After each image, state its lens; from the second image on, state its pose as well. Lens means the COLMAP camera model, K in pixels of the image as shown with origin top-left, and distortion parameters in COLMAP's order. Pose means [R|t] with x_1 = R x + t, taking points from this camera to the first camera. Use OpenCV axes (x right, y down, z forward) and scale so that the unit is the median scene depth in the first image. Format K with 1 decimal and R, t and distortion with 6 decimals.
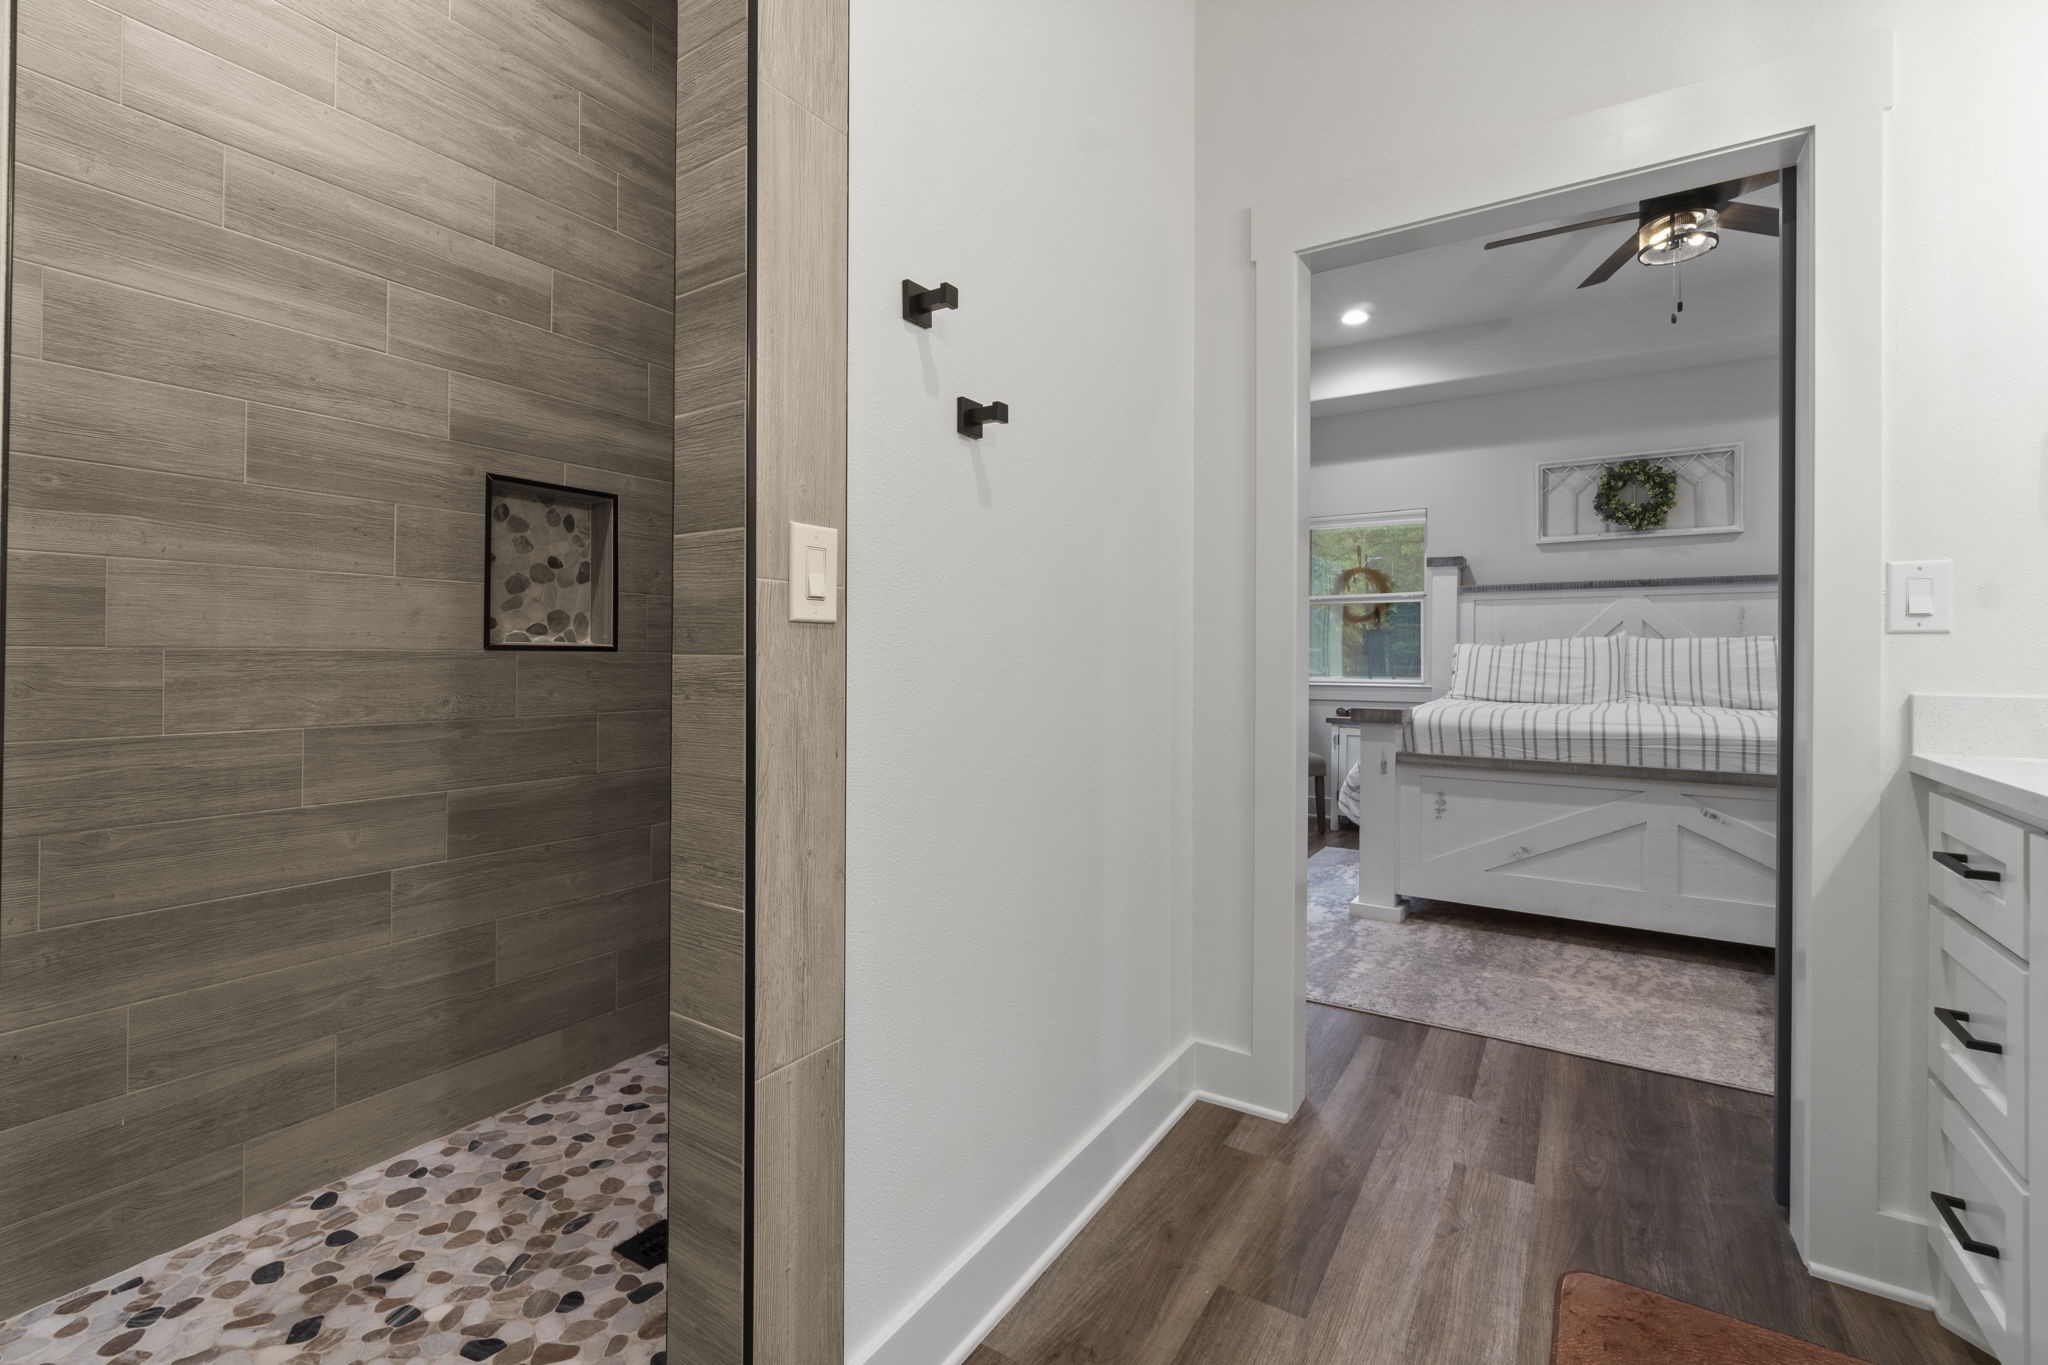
lens RADIAL K [[886.2, 0, 1015.6], [0, 886.2, 654.9], [0, 0, 1]] dist [0.001480, 0.000318]
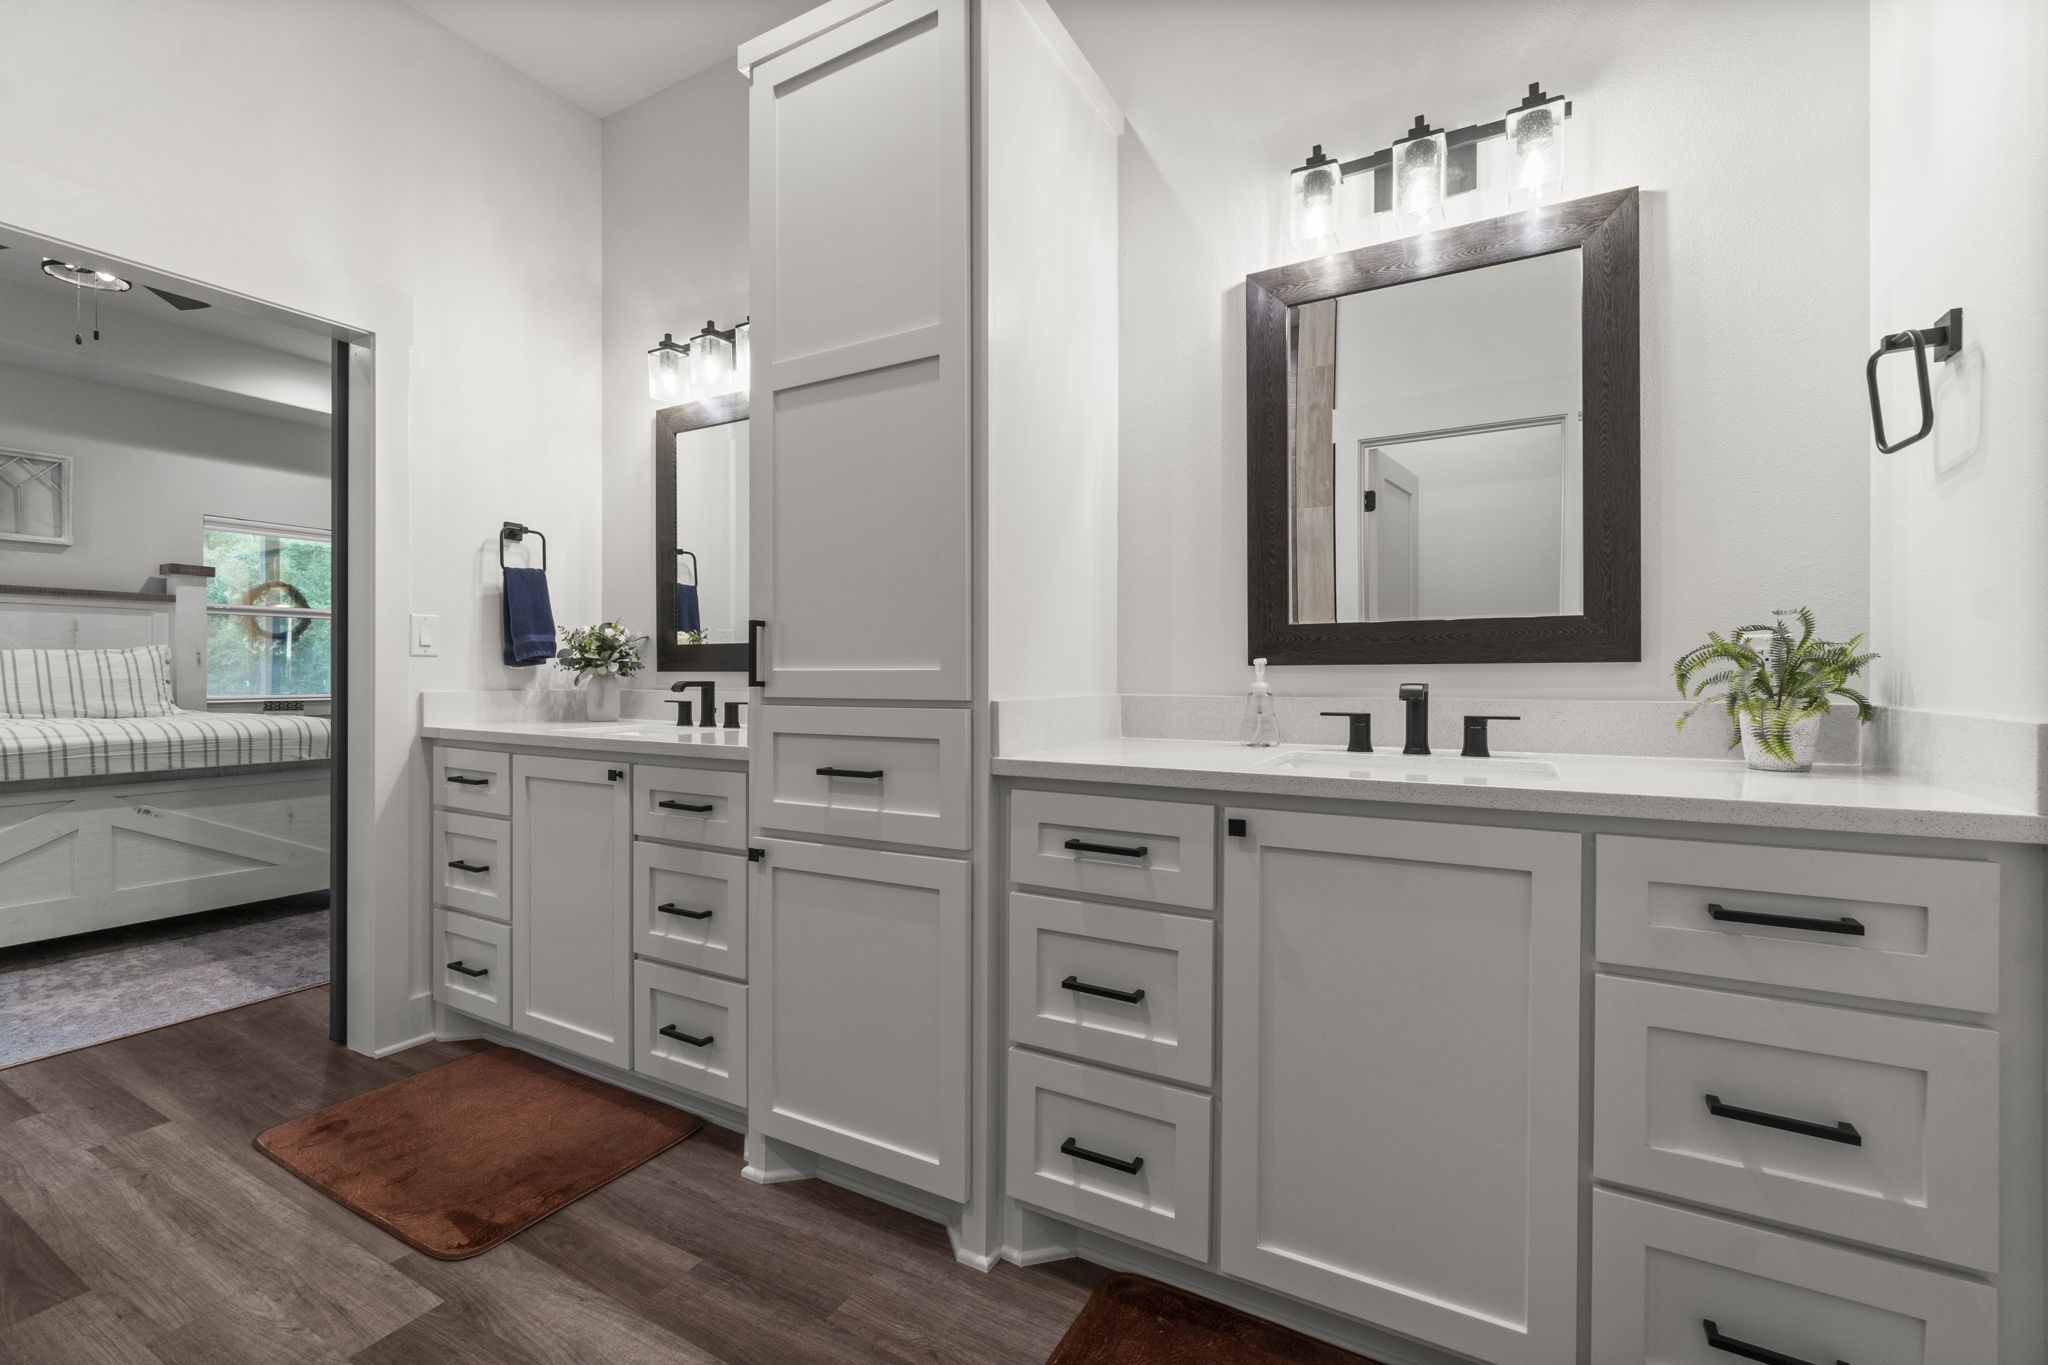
lens RADIAL K [[896.0, 0, 1024.0], [0, 896.0, 682.5], [0, 0, 1]] dist [0.002370, 0.000341]
pose [[-0.072338, -0.014751, 0.997271, -0.548286], [-0.003731, 0.999888, 0.014519, -0.001738], [-0.997373, -0.002670, -0.072385, -0.026581]]
